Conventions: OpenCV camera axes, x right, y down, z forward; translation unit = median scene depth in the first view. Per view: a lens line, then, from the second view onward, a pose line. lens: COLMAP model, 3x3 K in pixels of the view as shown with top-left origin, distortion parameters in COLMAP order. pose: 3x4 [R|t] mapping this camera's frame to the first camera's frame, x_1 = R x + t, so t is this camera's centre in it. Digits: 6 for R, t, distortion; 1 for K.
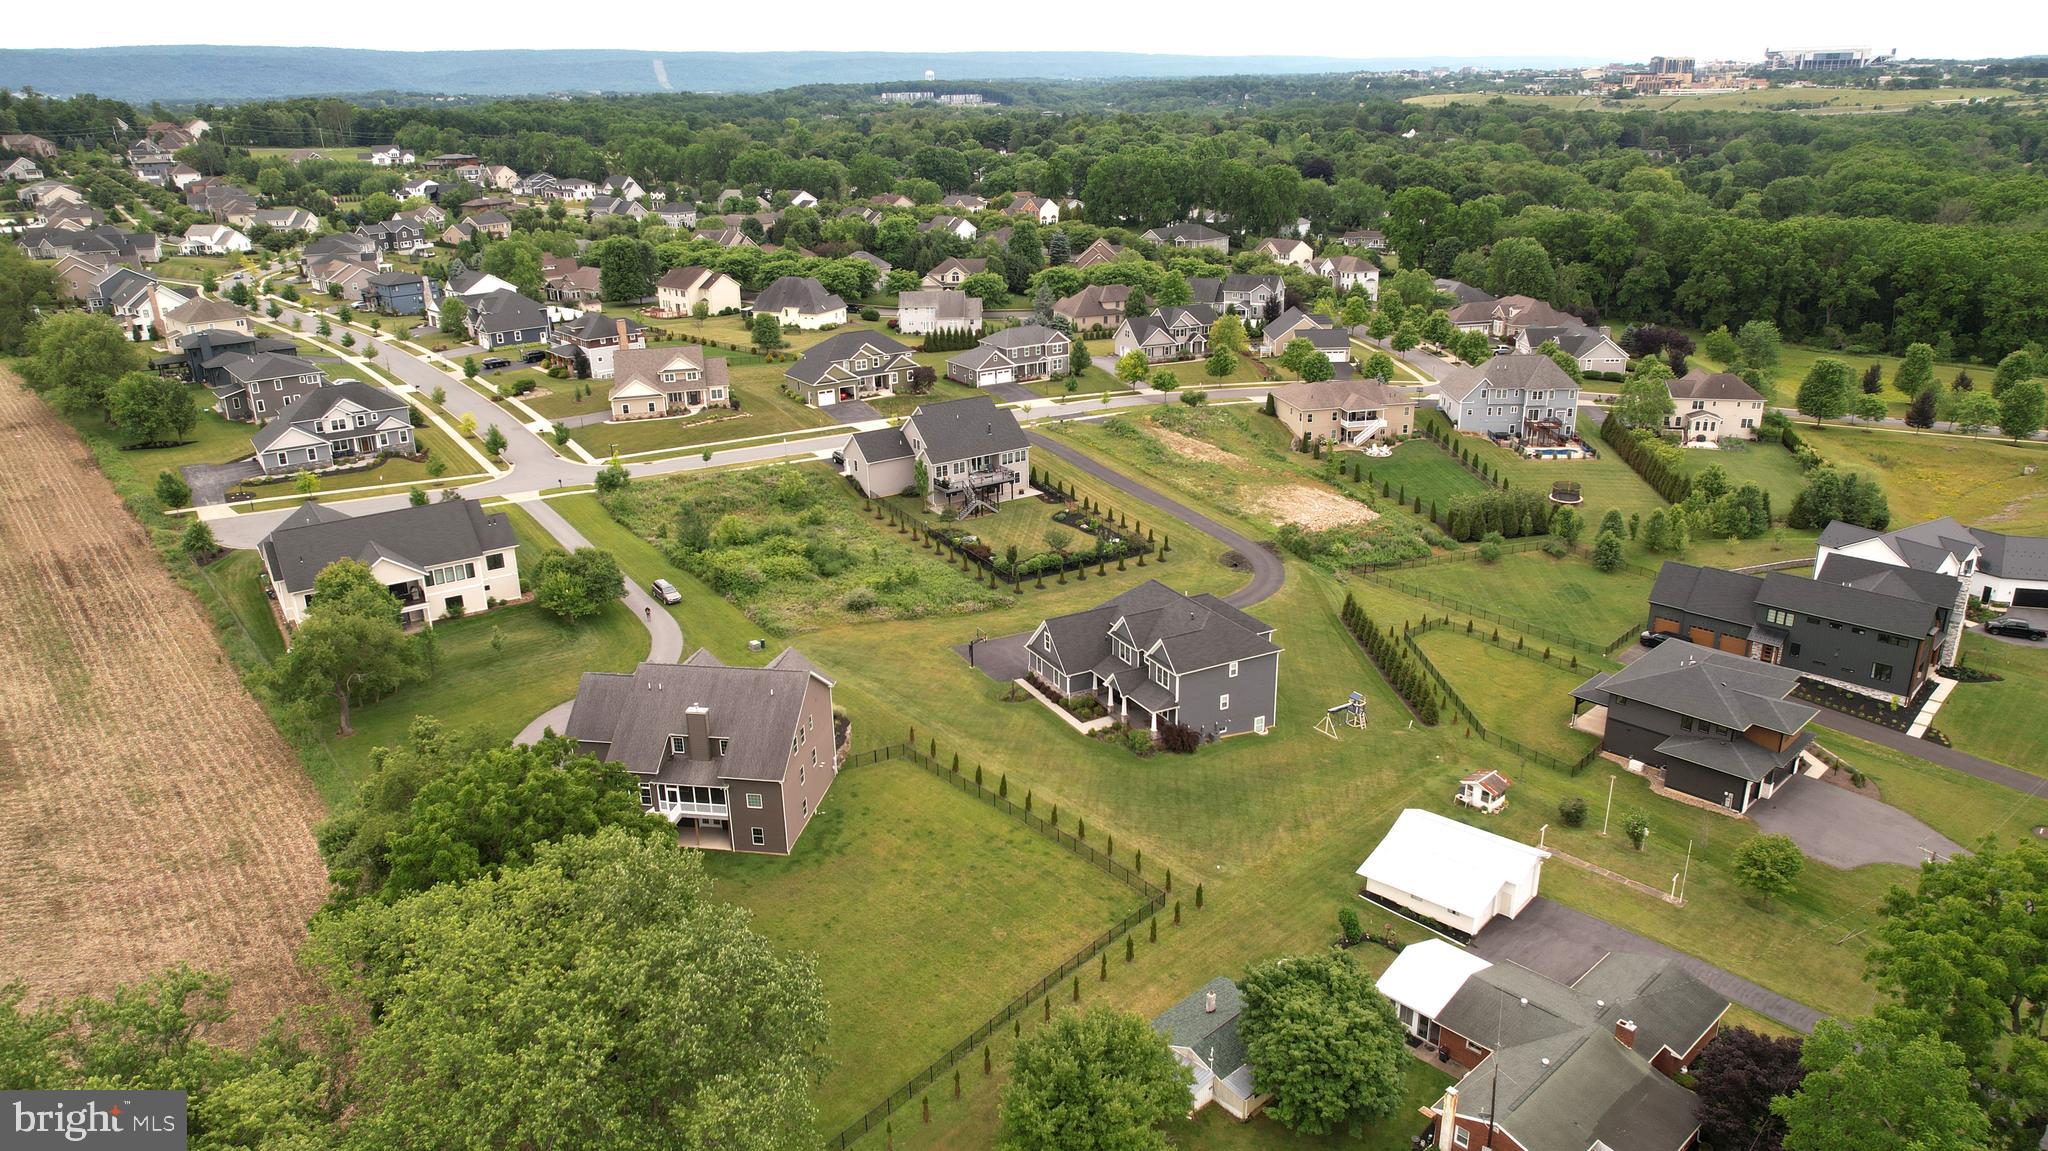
lens RADIAL K [[1384.9, 0, 1024.0], [0, 1384.9, 575.5], [0, 0, 1]] dist [-0.062743, 0.039144]
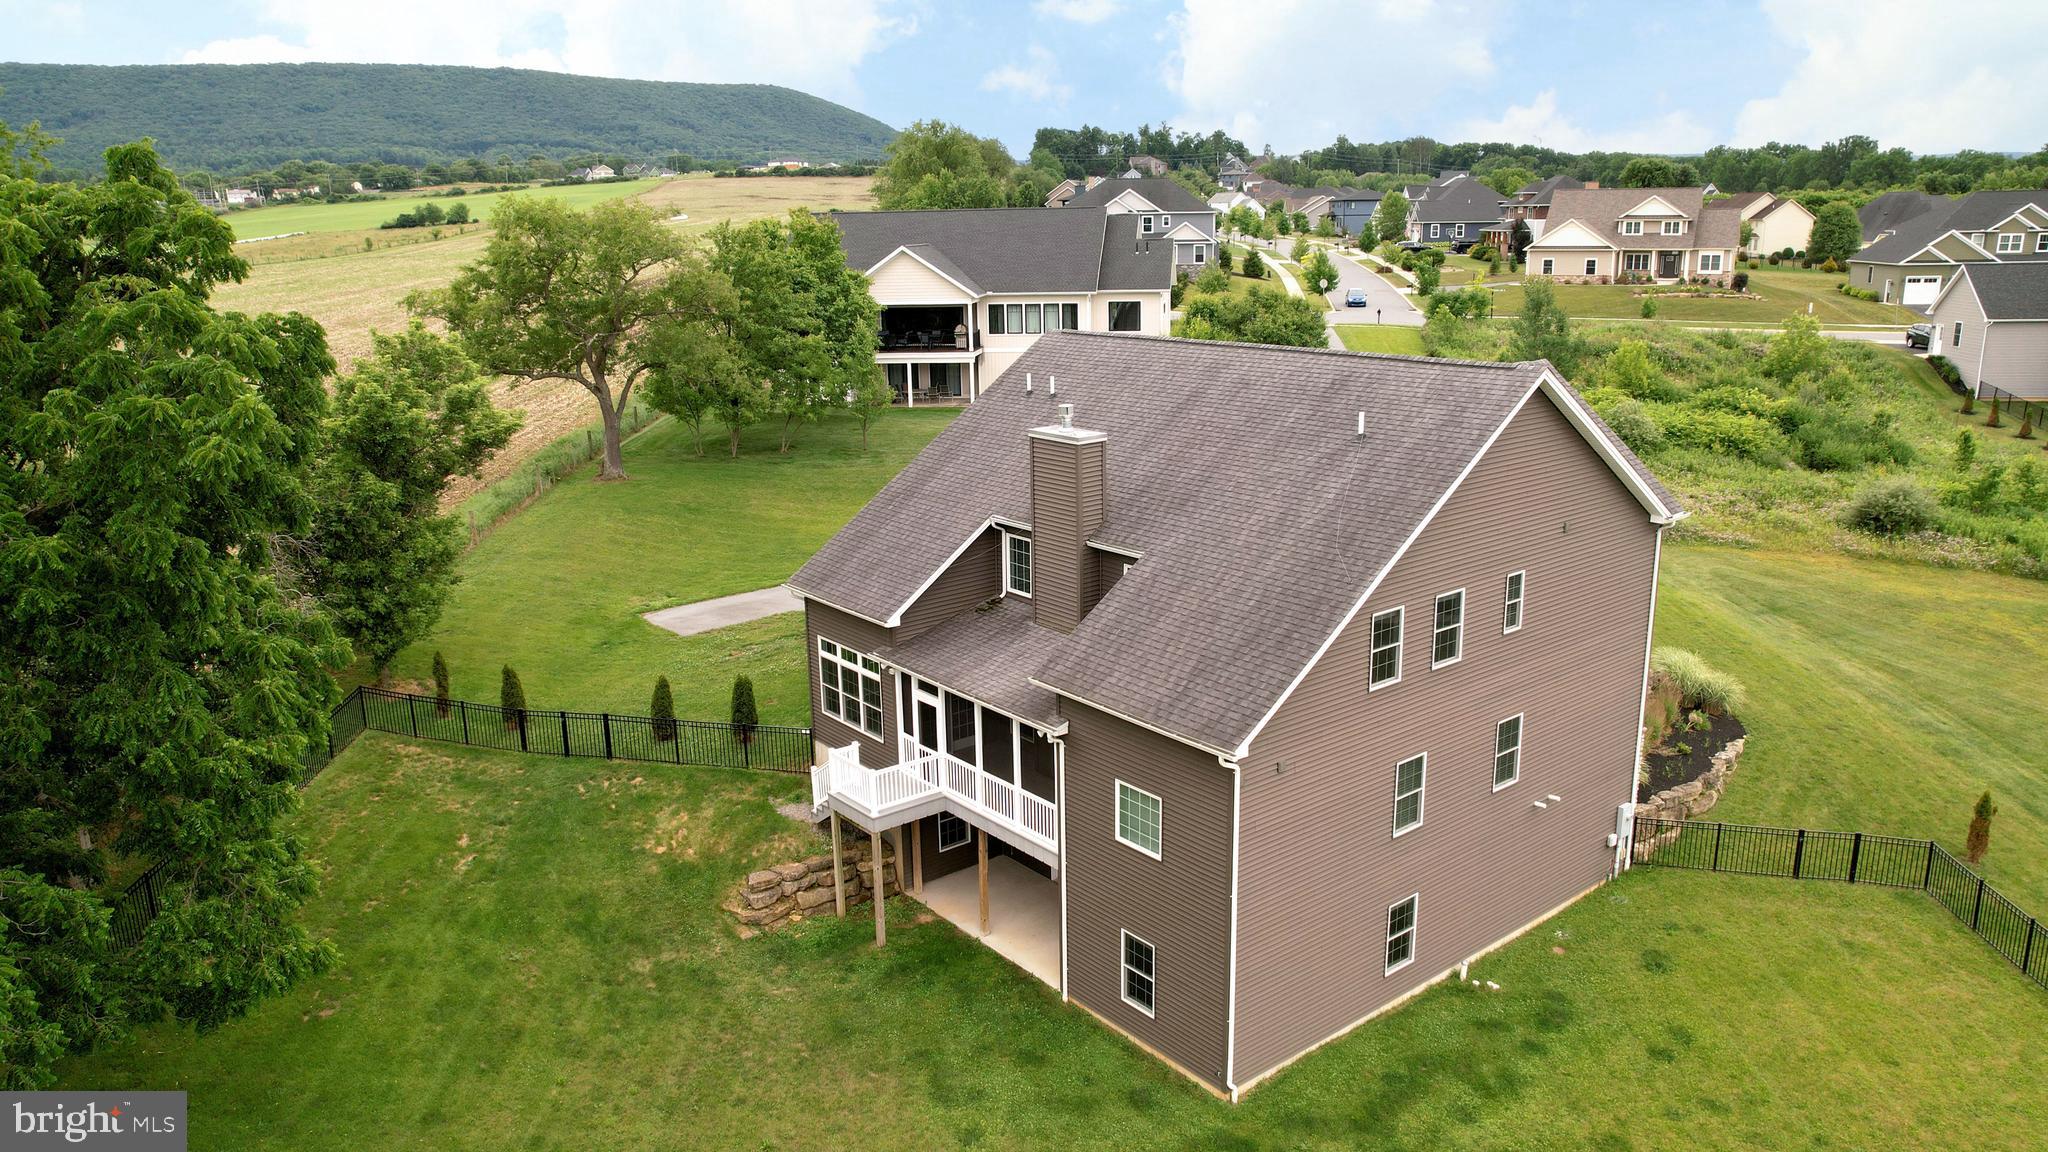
lens RADIAL K [[1384.9, 0, 1024.0], [0, 1384.9, 576.0], [0, 0, 1]] dist [-0.062743, 0.039144]
pose [[0.733170, 0.174356, -0.657314, -0.043921], [-0.223116, 0.974744, 0.009692, 0.087489], [0.642403, 0.139551, 0.753554, 0.562664]]
